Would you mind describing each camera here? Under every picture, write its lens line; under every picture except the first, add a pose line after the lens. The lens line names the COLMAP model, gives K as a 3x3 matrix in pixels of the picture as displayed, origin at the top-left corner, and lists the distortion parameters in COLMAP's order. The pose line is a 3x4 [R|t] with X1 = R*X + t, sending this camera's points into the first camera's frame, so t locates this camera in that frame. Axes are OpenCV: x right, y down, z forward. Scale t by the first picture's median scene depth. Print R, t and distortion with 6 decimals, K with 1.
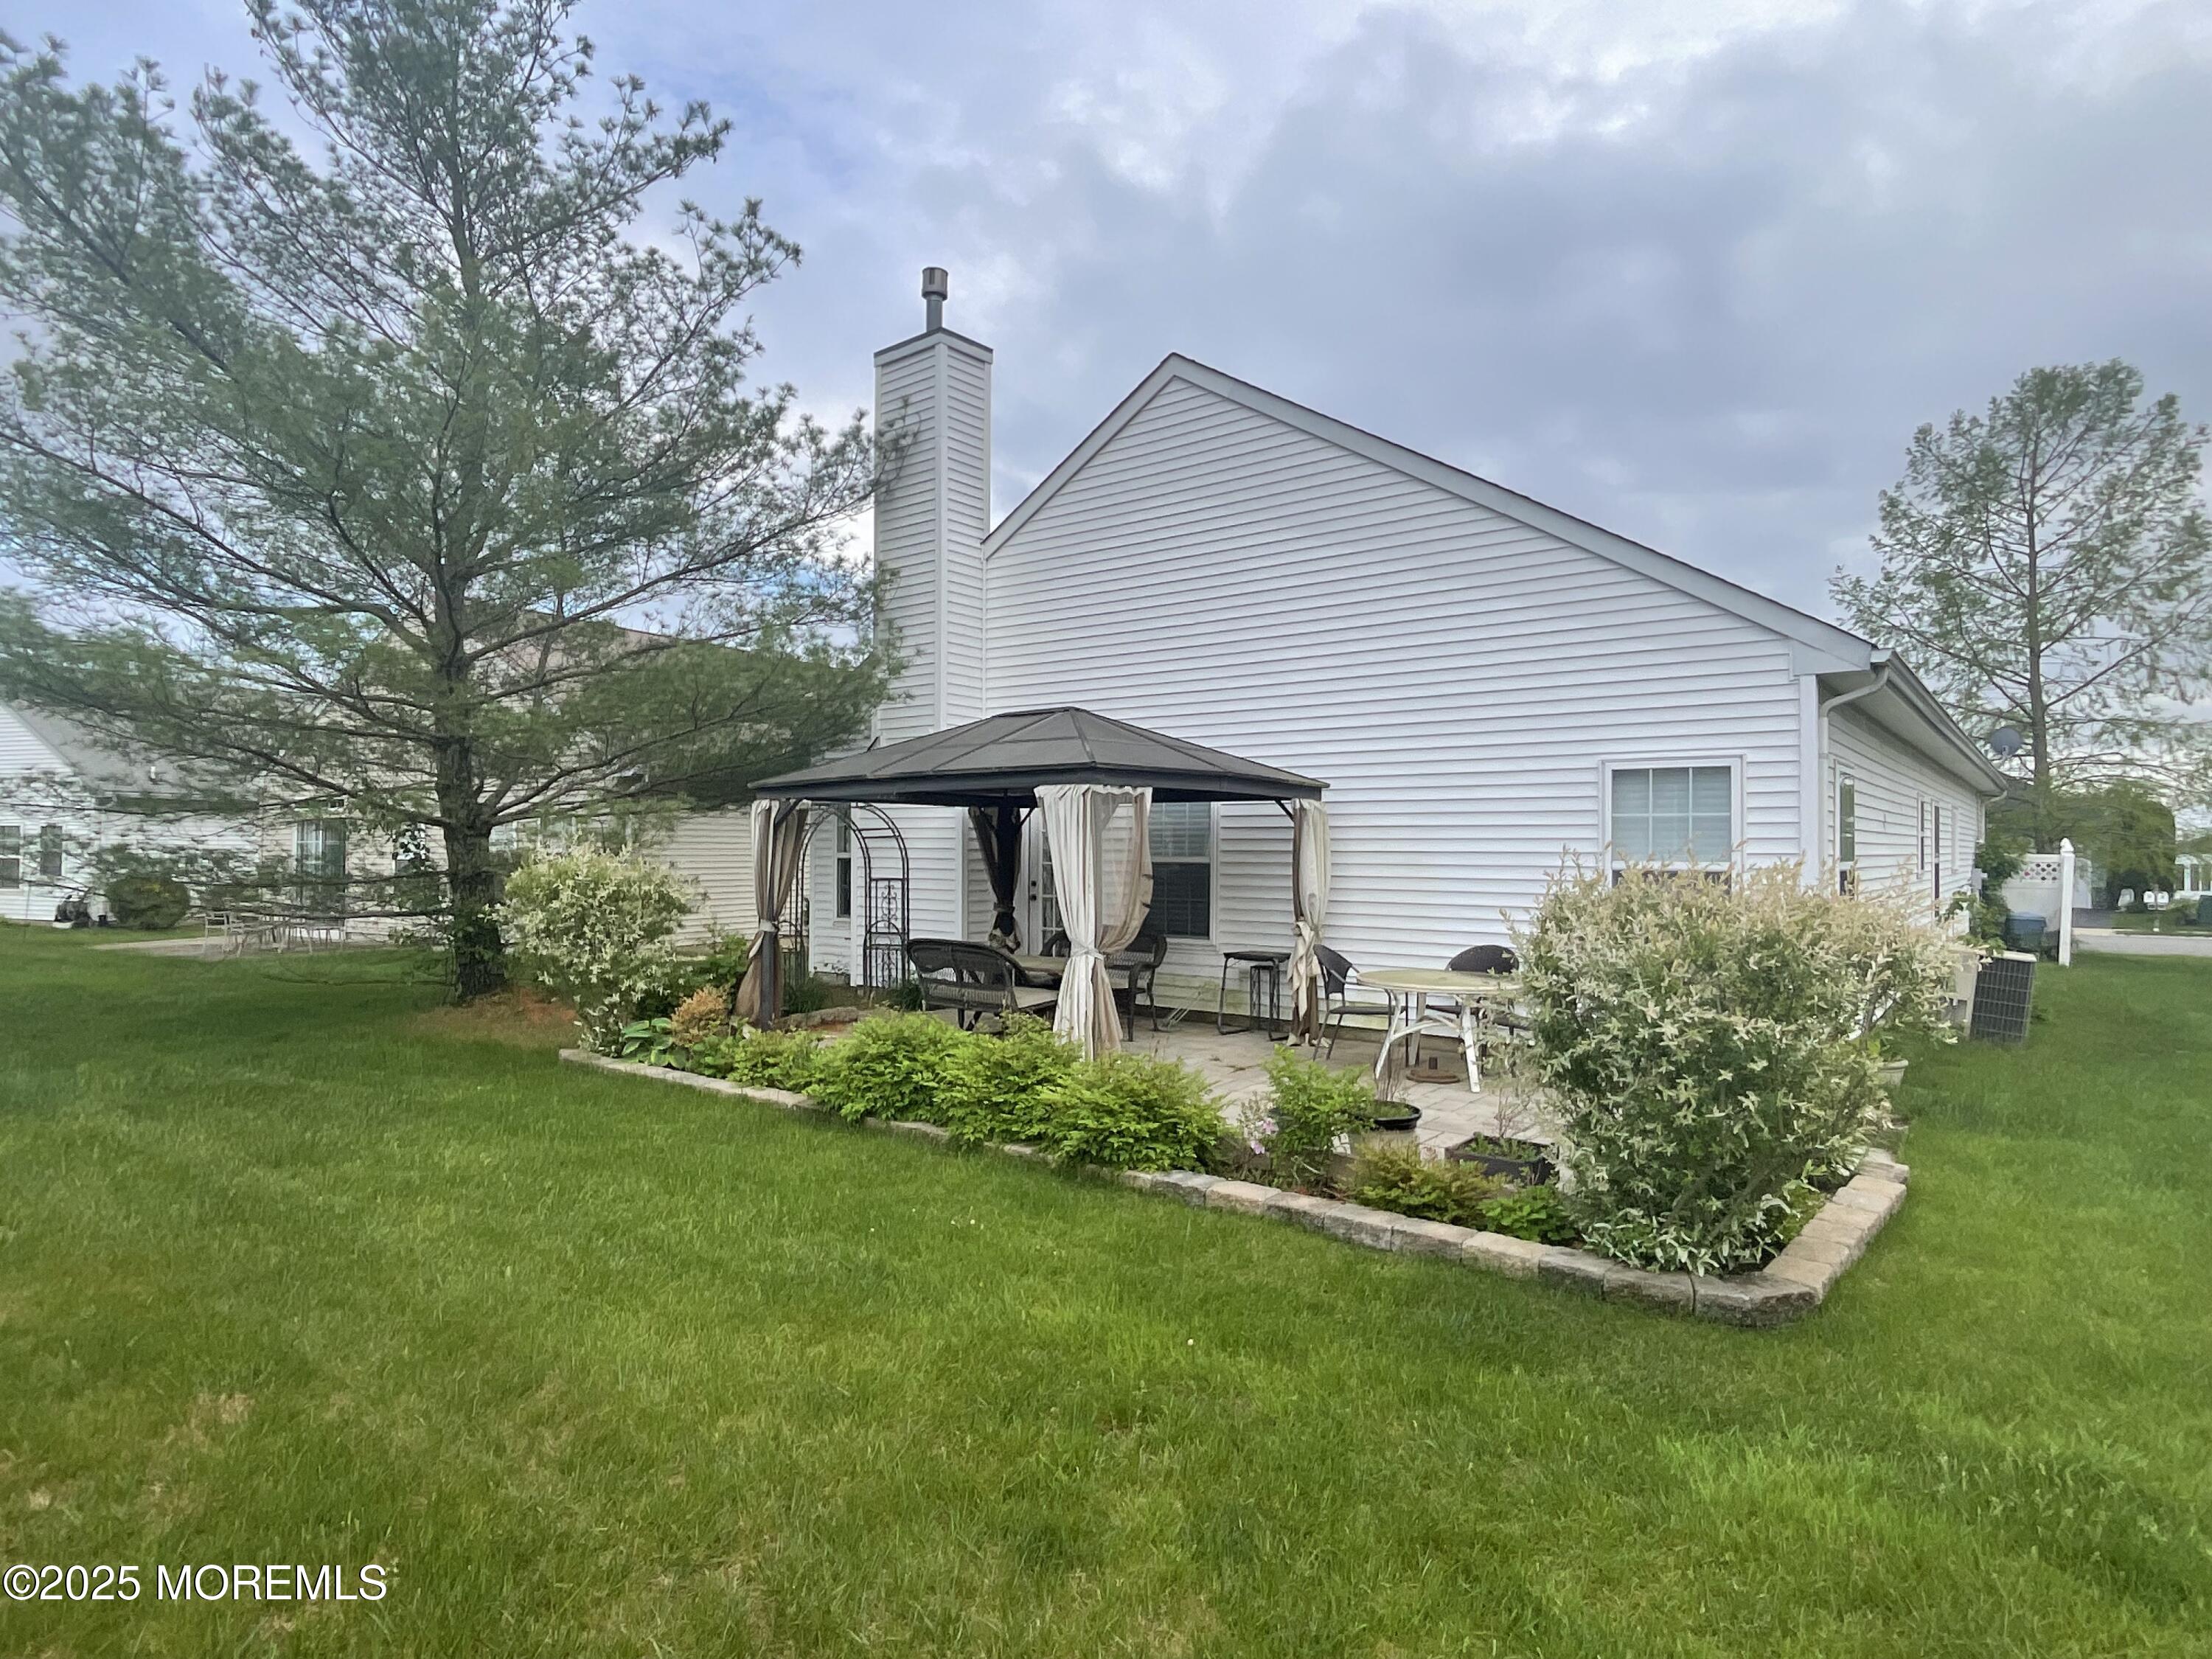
lens RADIAL K [[1237.1, 0, 1106.0], [0, 1237.1, 829.5], [0, 0, 1]] dist [0.000478, 0.000335]
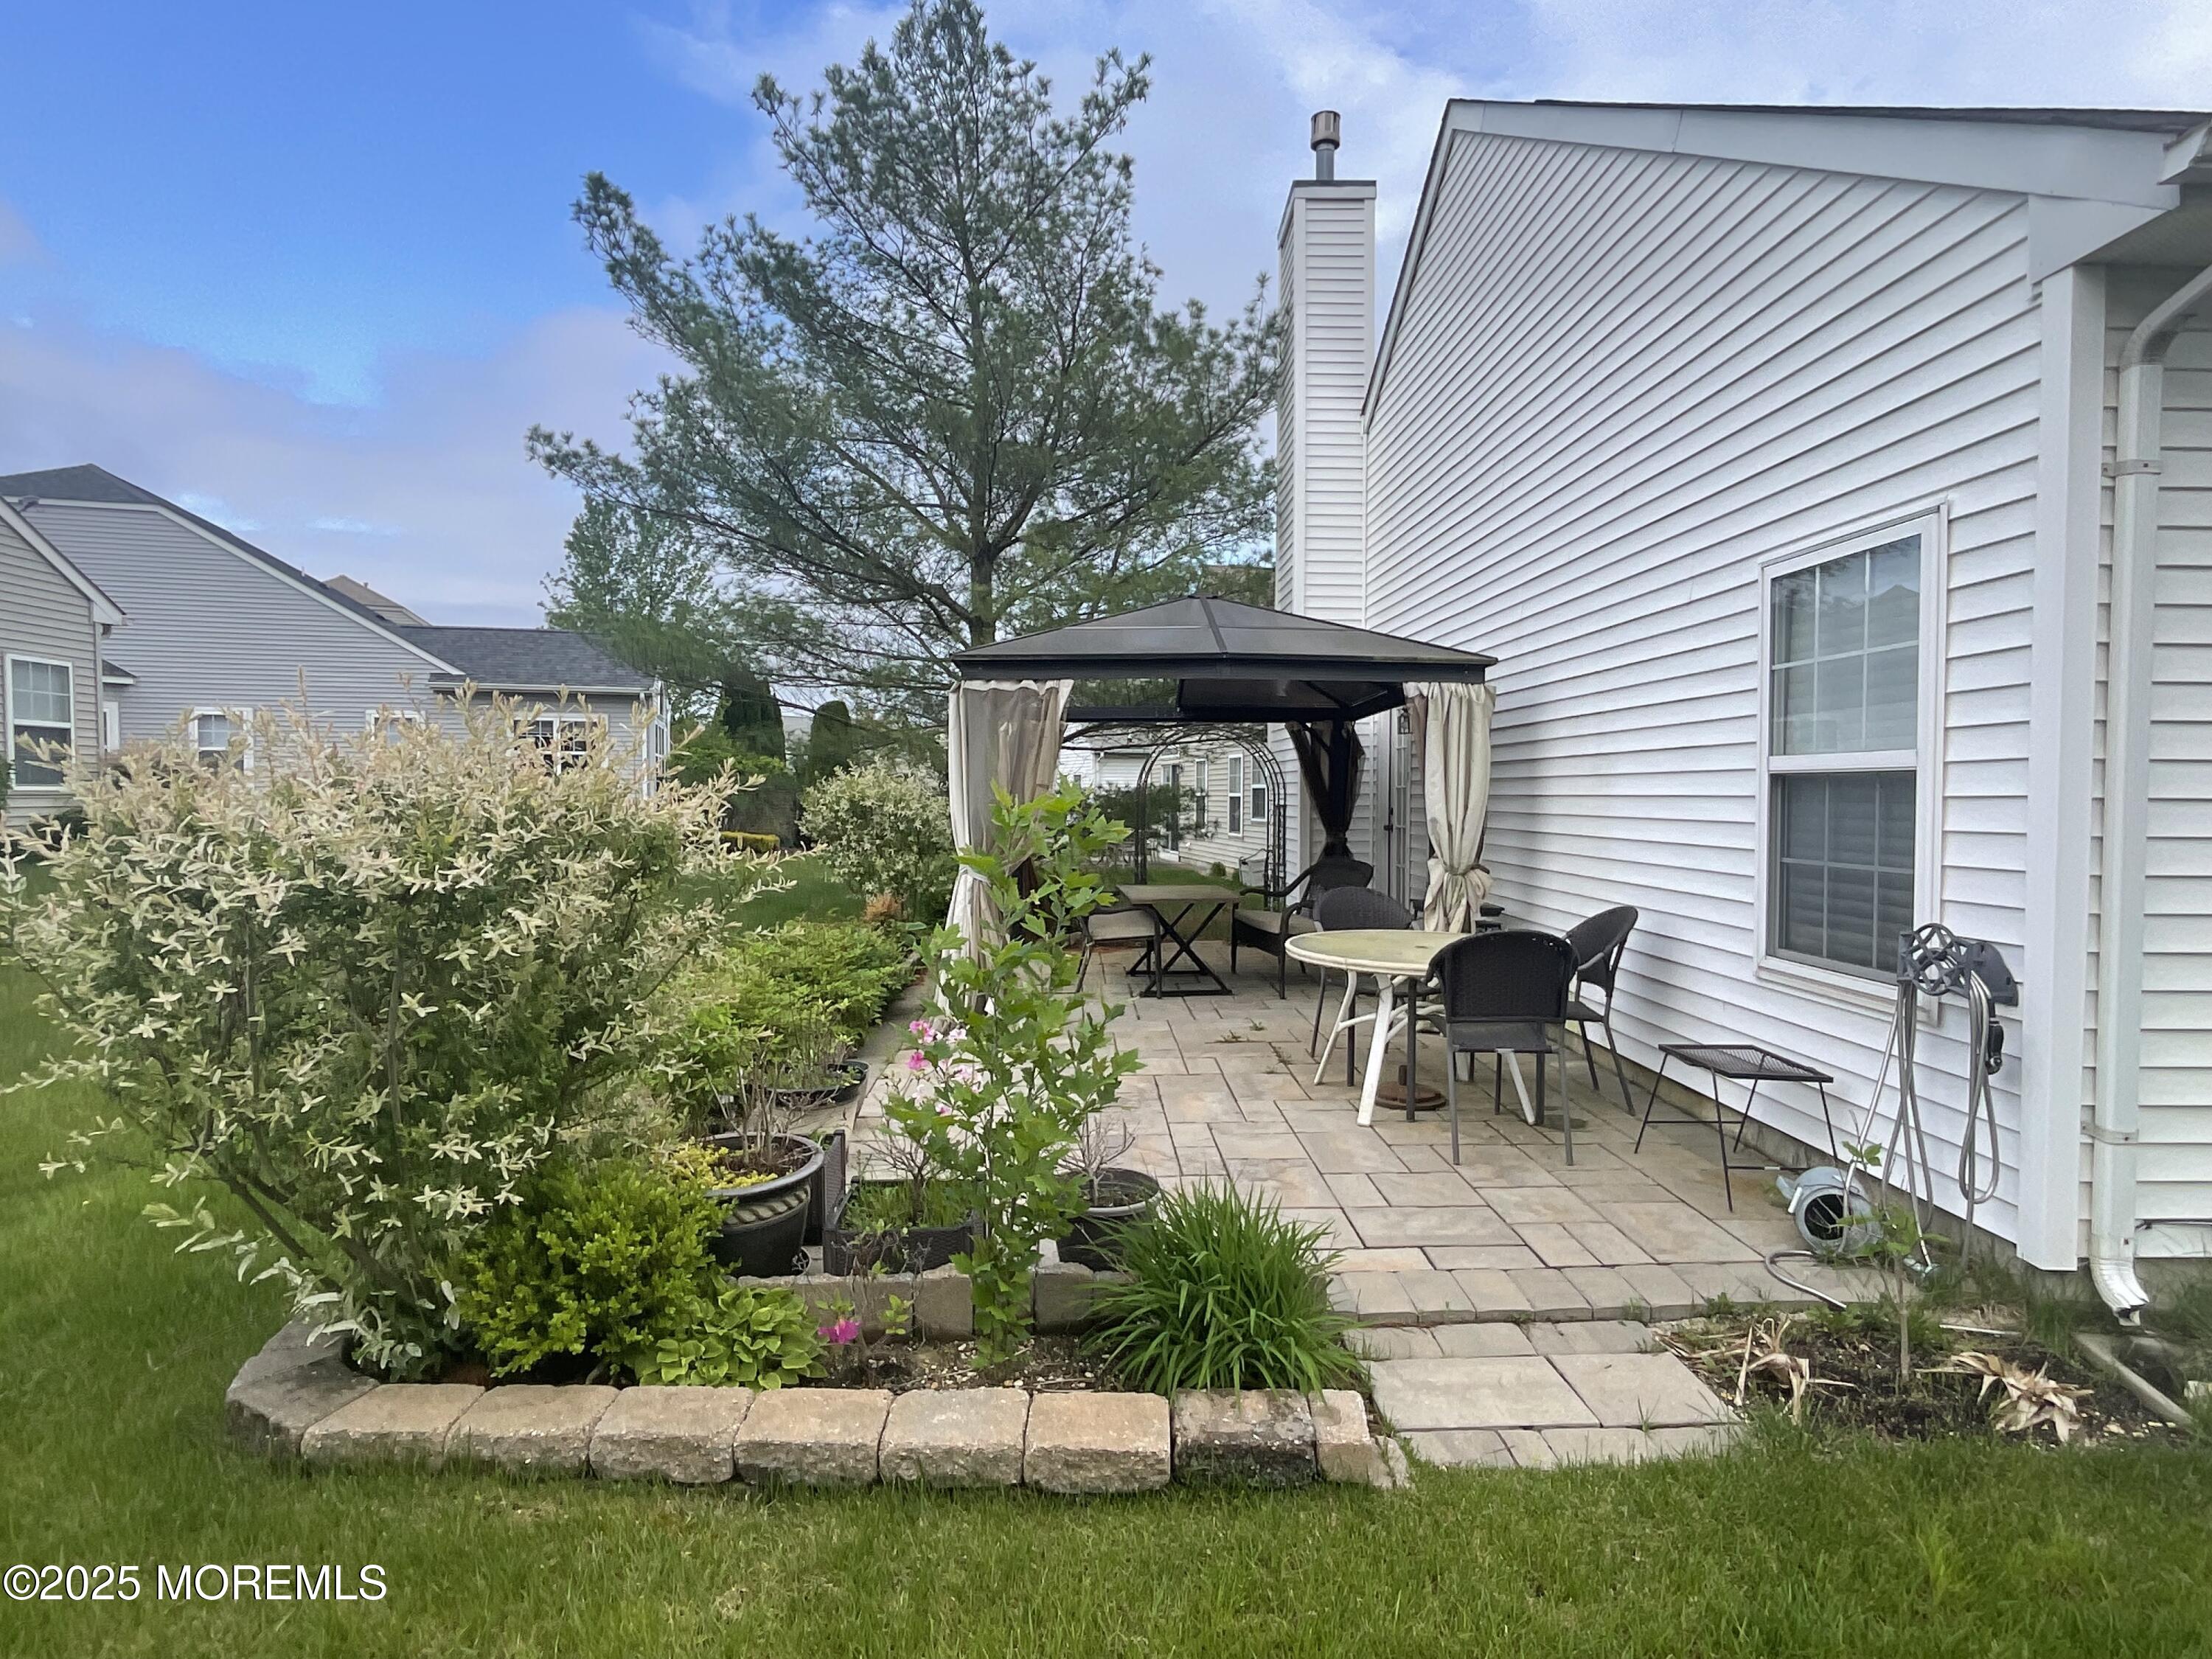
lens RADIAL K [[1204.2, 0, 1120.6], [0, 1204.2, 831.5], [0, 0, 1]] dist [-0.004172, 0.011307]
pose [[0.645140, 0.018617, -0.763838, 0.585291], [0.012083, 0.999329, 0.034562, 0.034641], [0.763969, -0.031527, 0.644482, 0.438159]]
